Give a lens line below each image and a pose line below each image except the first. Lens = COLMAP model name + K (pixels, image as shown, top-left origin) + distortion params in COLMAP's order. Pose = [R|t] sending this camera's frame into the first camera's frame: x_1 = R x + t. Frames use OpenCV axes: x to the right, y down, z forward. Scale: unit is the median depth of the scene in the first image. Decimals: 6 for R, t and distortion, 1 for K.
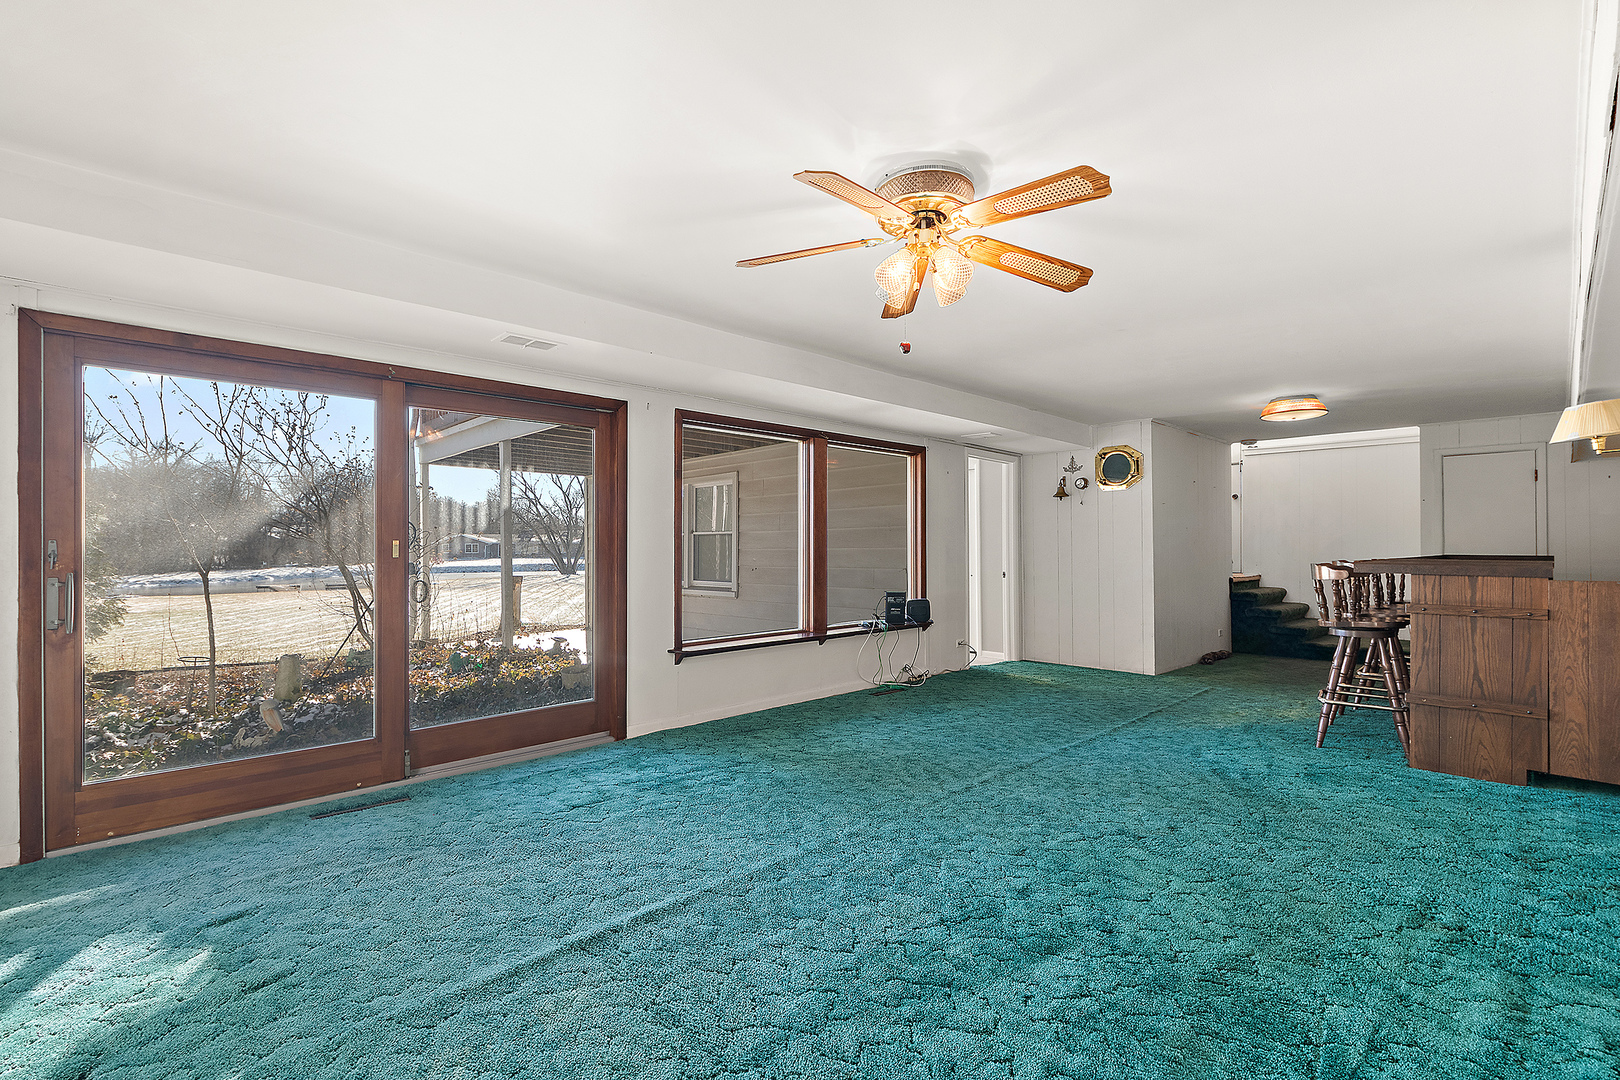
lens RADIAL K [[725.9, 0, 806.8], [0, 725.9, 551.5], [0, 0, 1]] dist [0.000198, 0.000001]
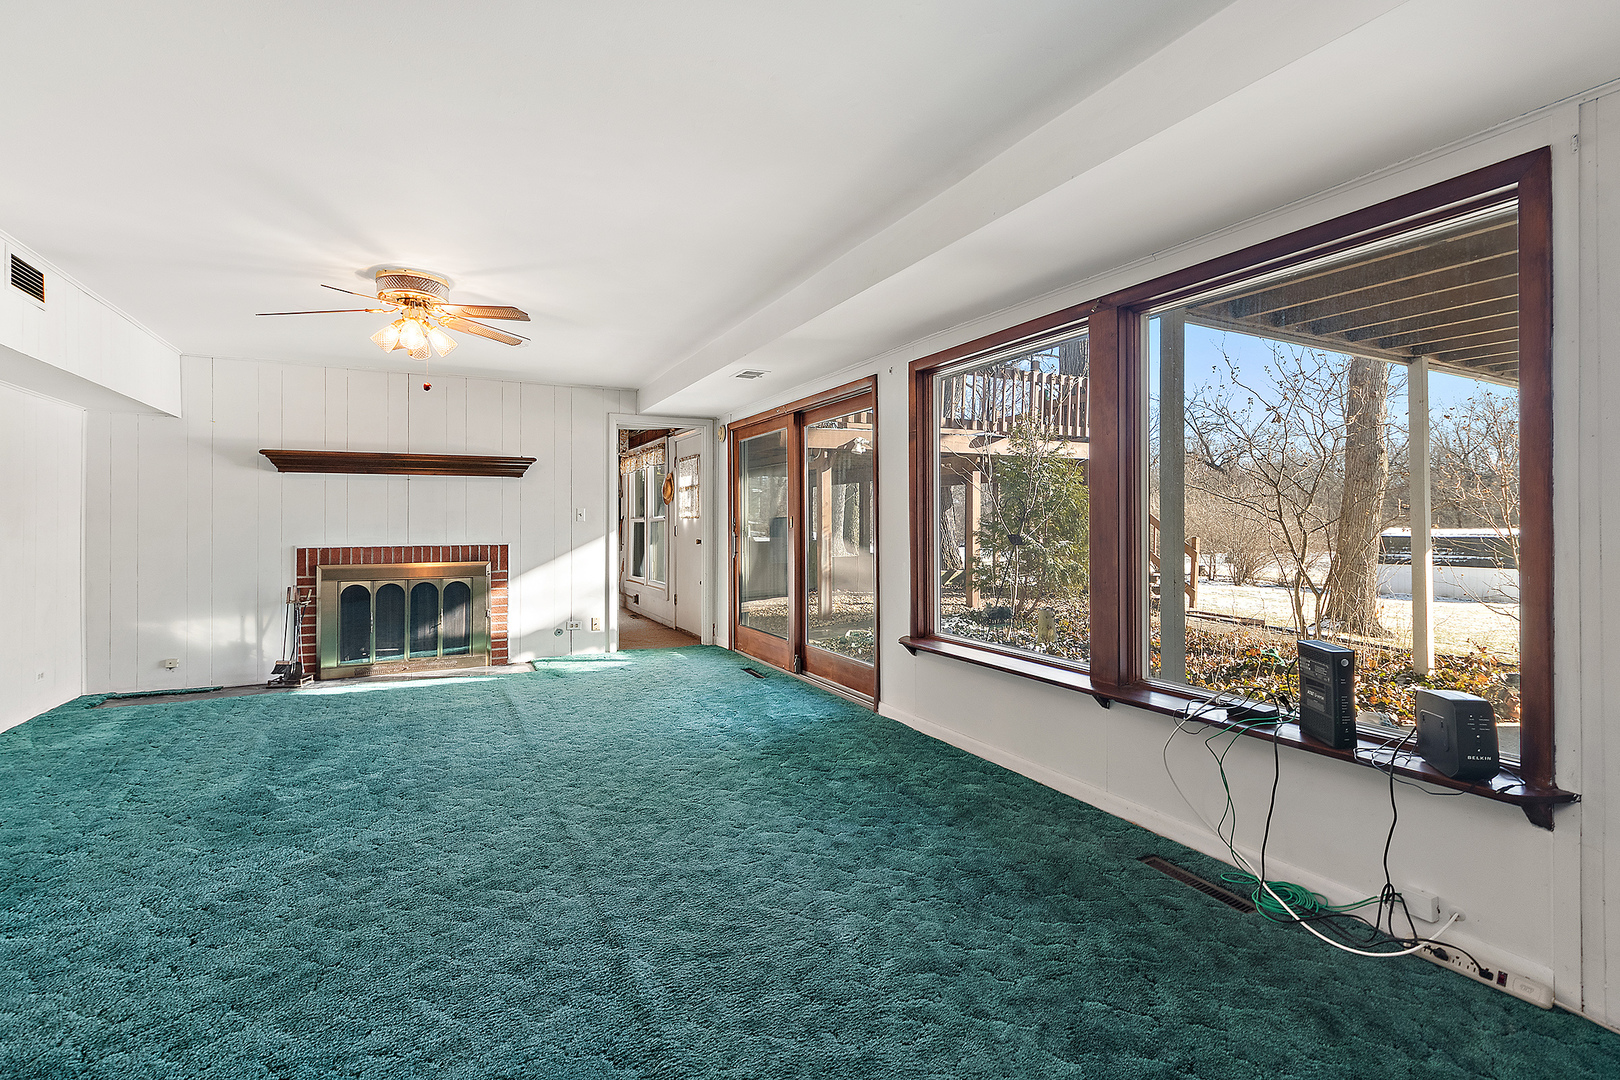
lens RADIAL K [[725.9, 0, 806.8], [0, 725.9, 551.5], [0, 0, 1]] dist [0.000198, 0.000001]
pose [[-0.307306, 0.009720, -0.951561, 0.697203], [0.016771, 0.999848, 0.004797, 0.022088], [0.951463, -0.014485, -0.307422, 1.164298]]
